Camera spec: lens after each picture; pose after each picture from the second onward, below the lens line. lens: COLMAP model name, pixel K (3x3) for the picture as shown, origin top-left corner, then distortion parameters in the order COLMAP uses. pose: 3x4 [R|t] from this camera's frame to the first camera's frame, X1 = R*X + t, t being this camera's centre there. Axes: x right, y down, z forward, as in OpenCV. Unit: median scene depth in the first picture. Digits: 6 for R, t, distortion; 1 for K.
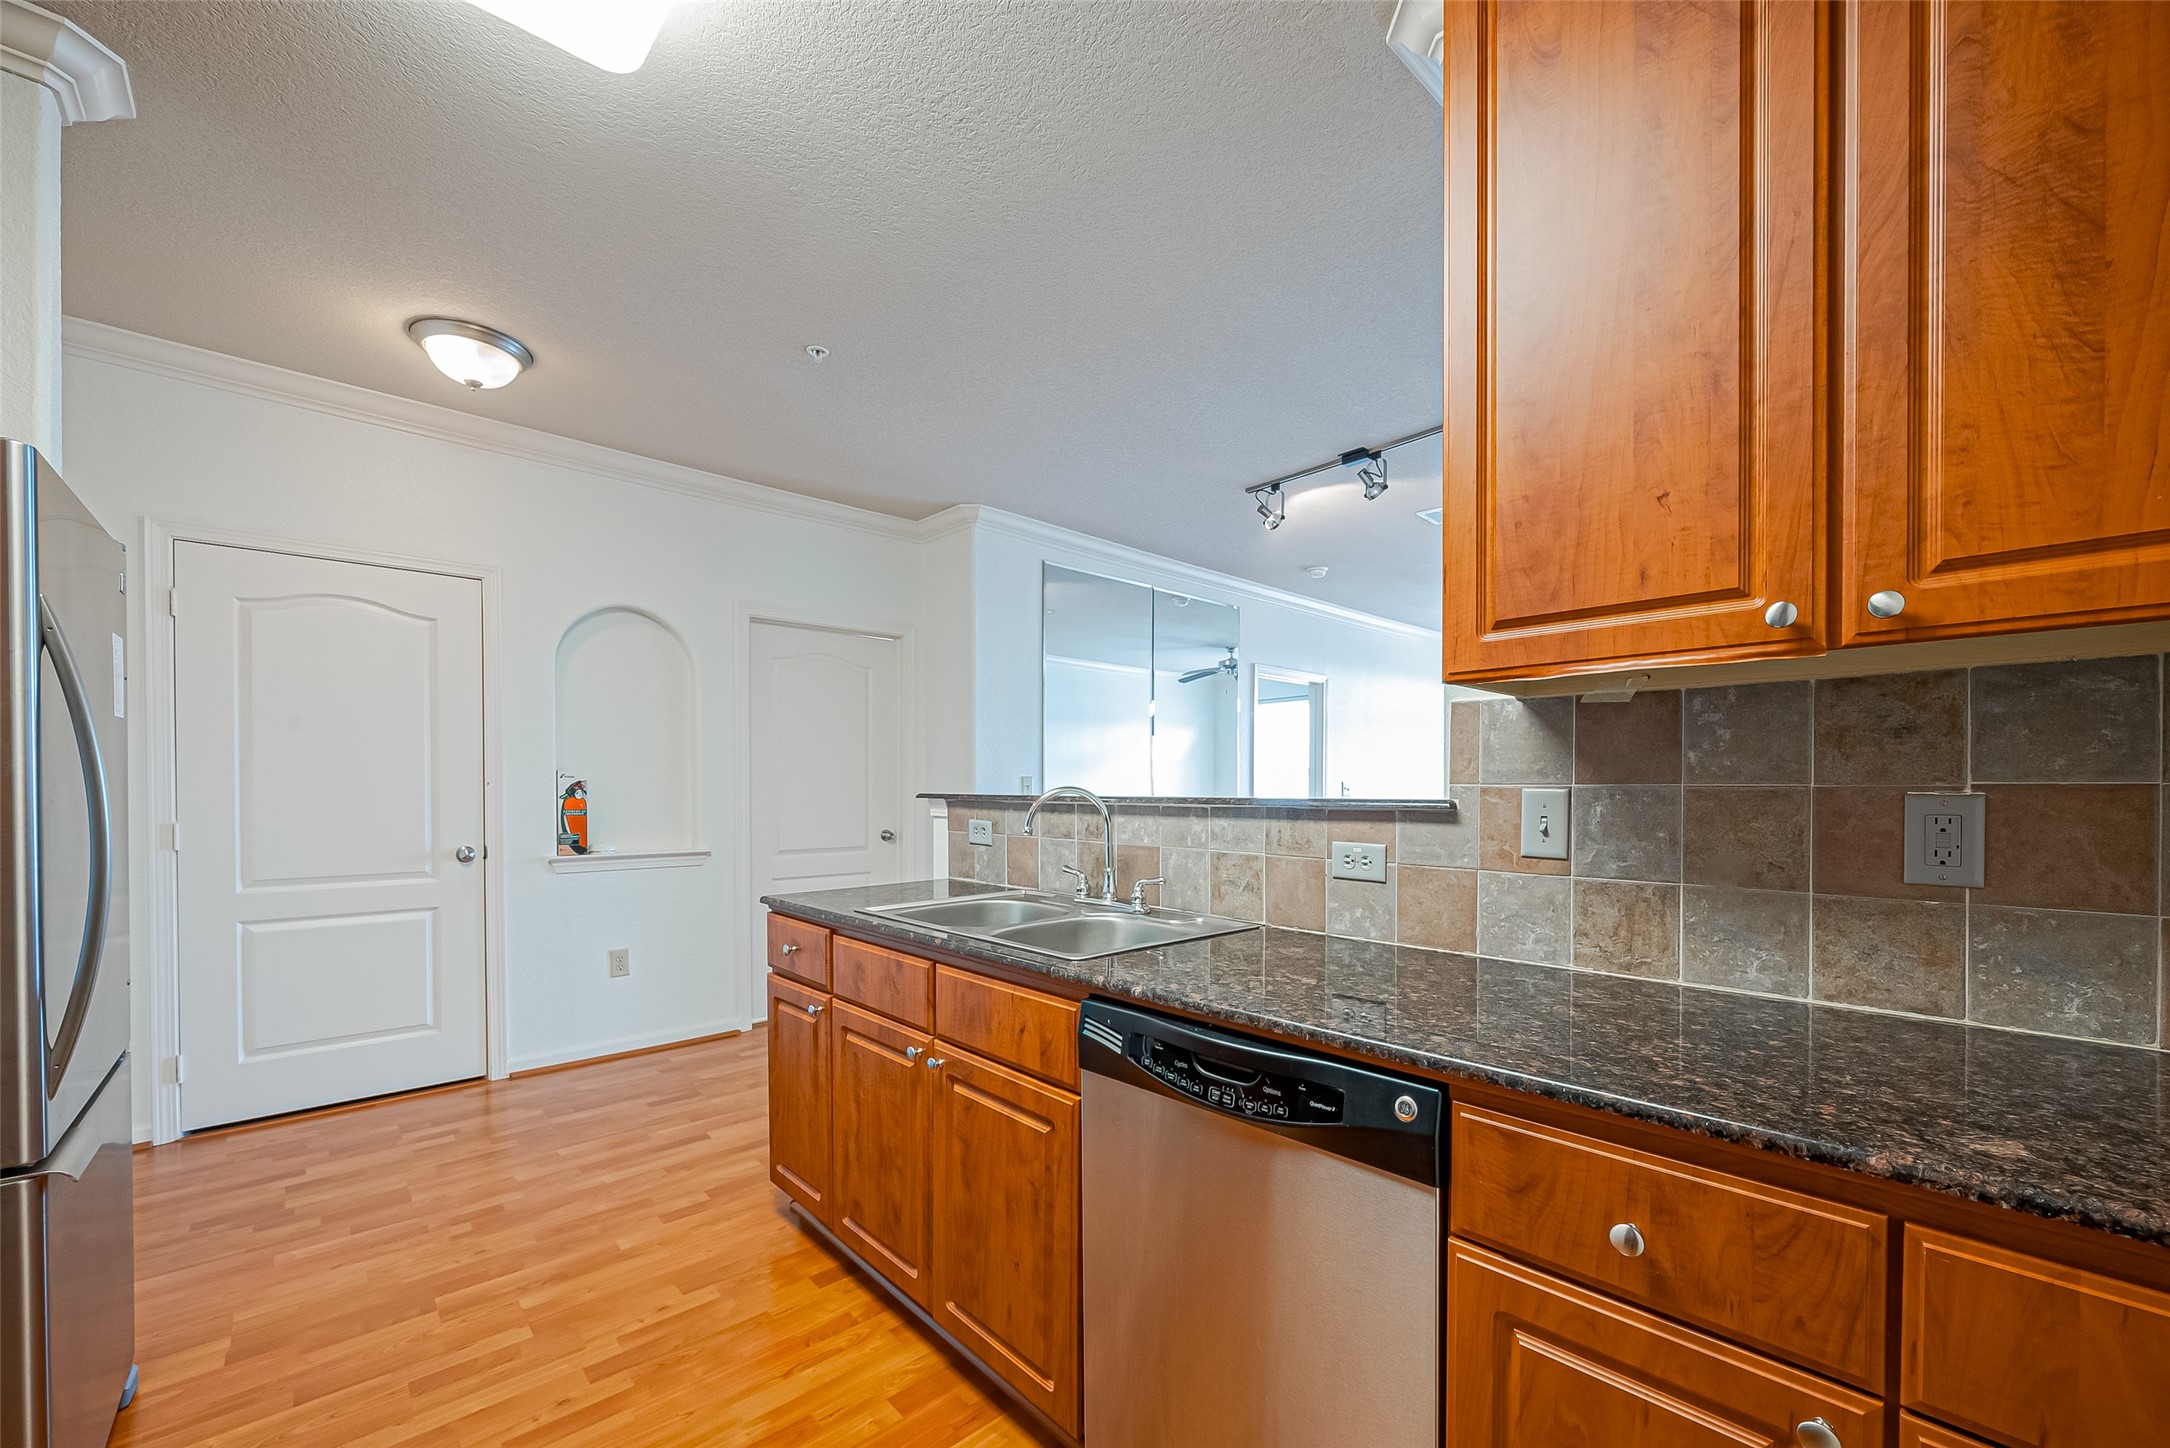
lens RADIAL K [[881.1, 0, 1078.6], [0, 881.1, 793.1], [0, 0, 1]] dist [-0.006139, -0.000926]
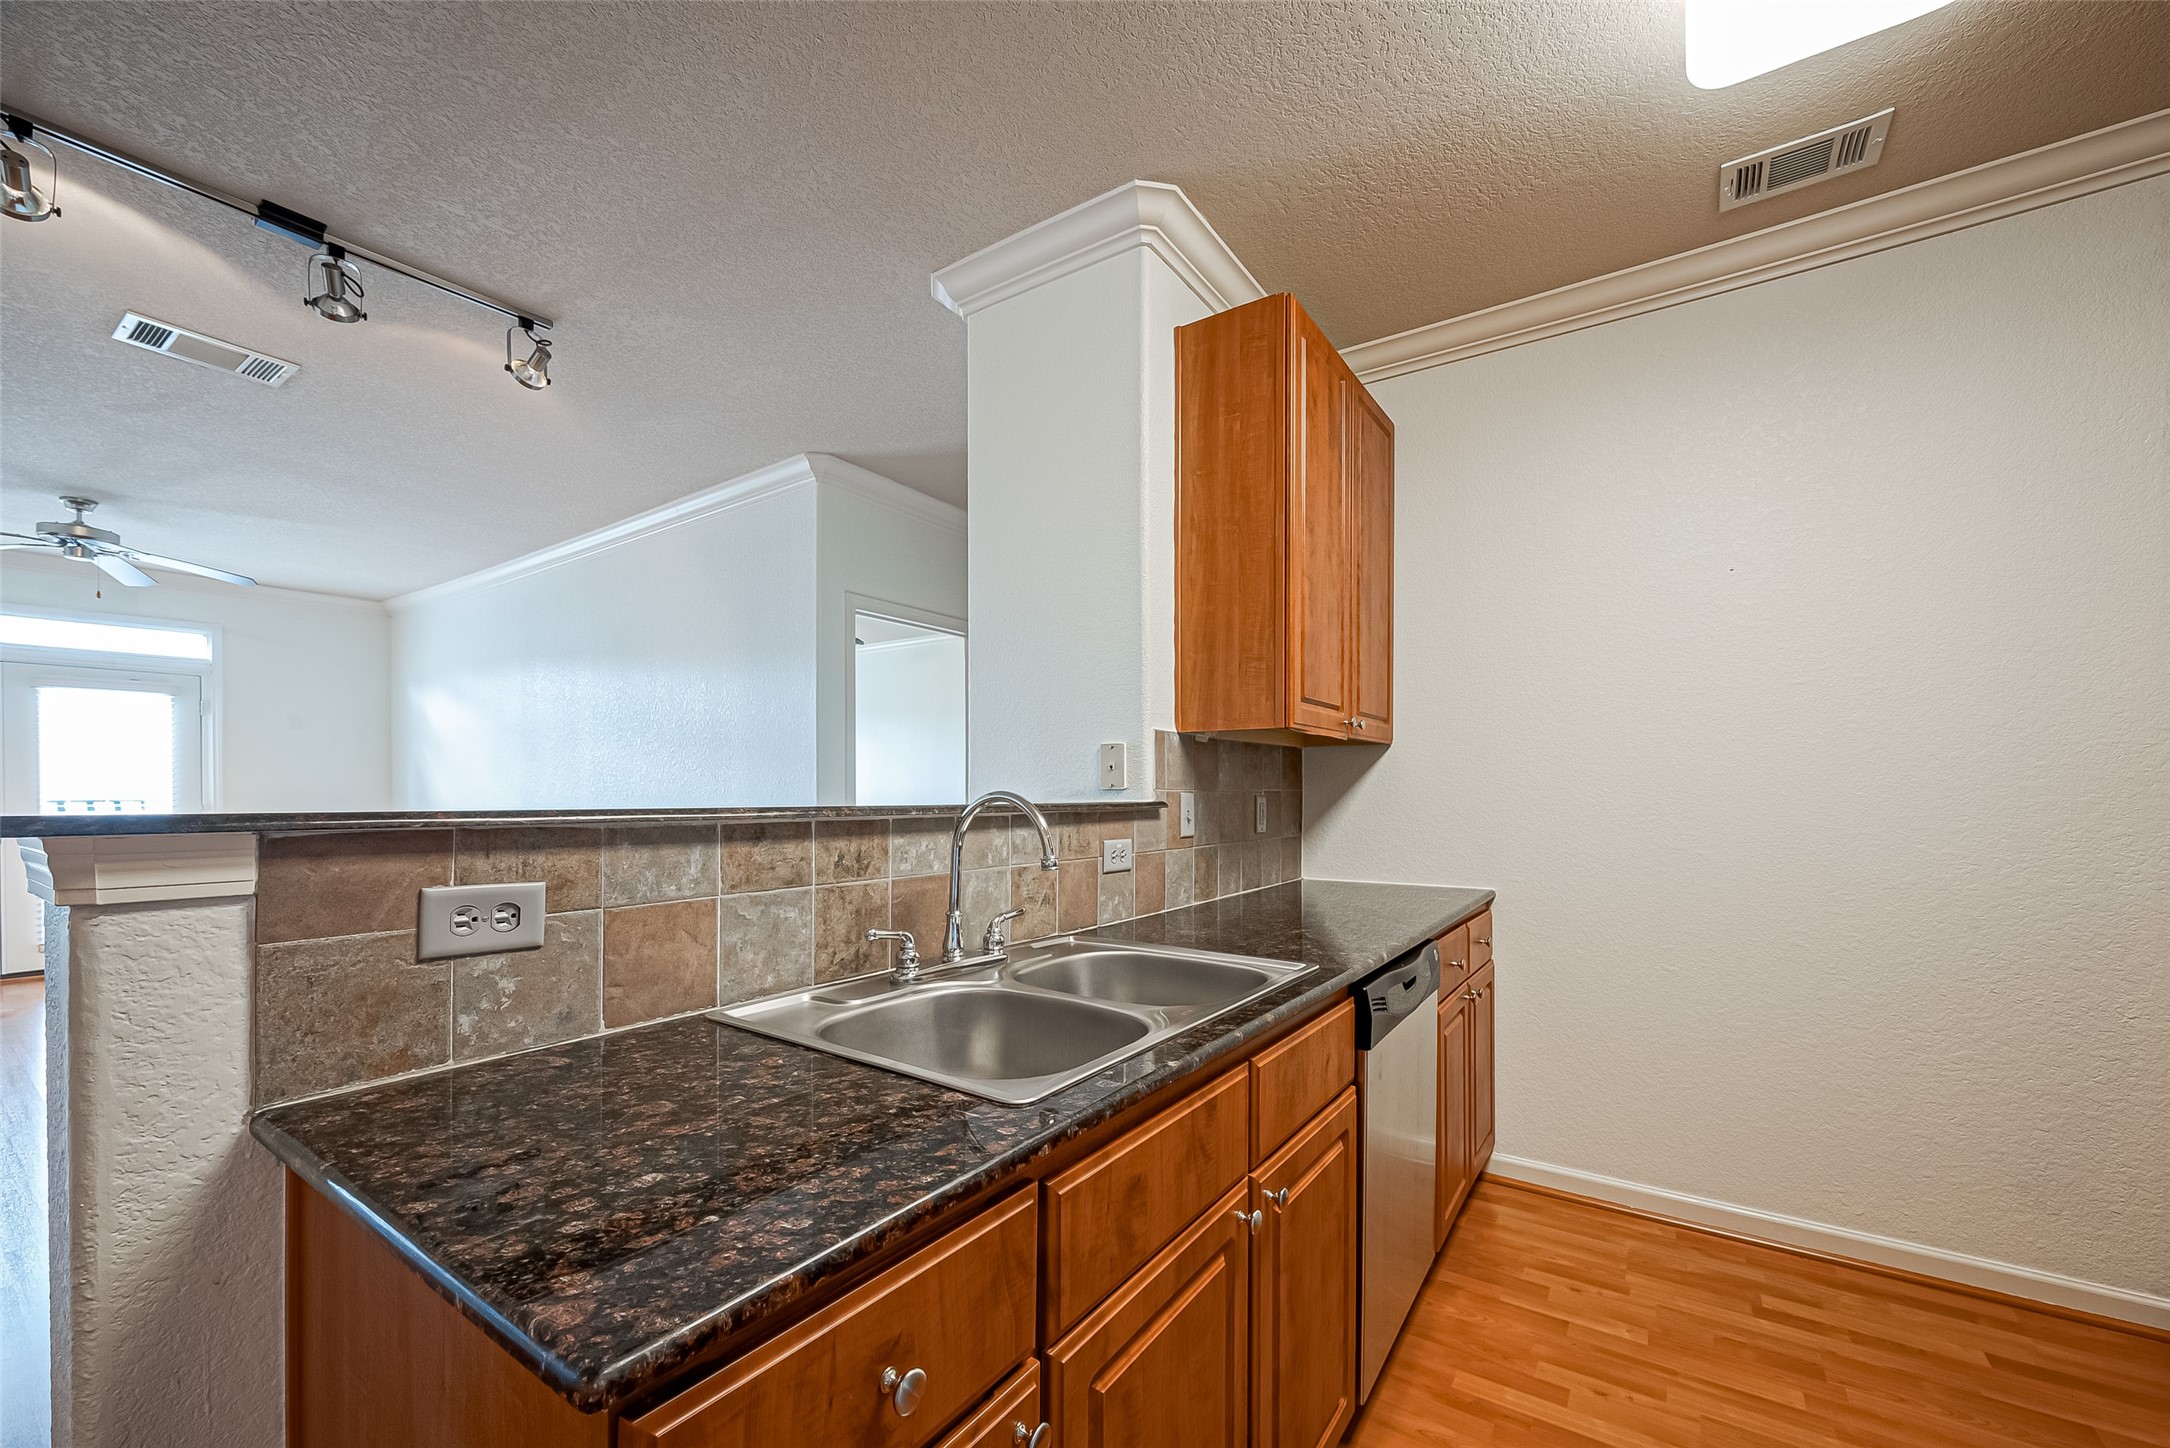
lens RADIAL K [[854.0, 0, 1108.3], [0, 854.0, 796.4], [0, 0, 1]] dist [-0.002890, 0.000426]
pose [[-0.245962, -0.006552, 0.969257, -0.675068], [0.004095, 0.999961, 0.007799, -0.008583], [-0.969271, 0.005887, -0.245925, 1.126294]]
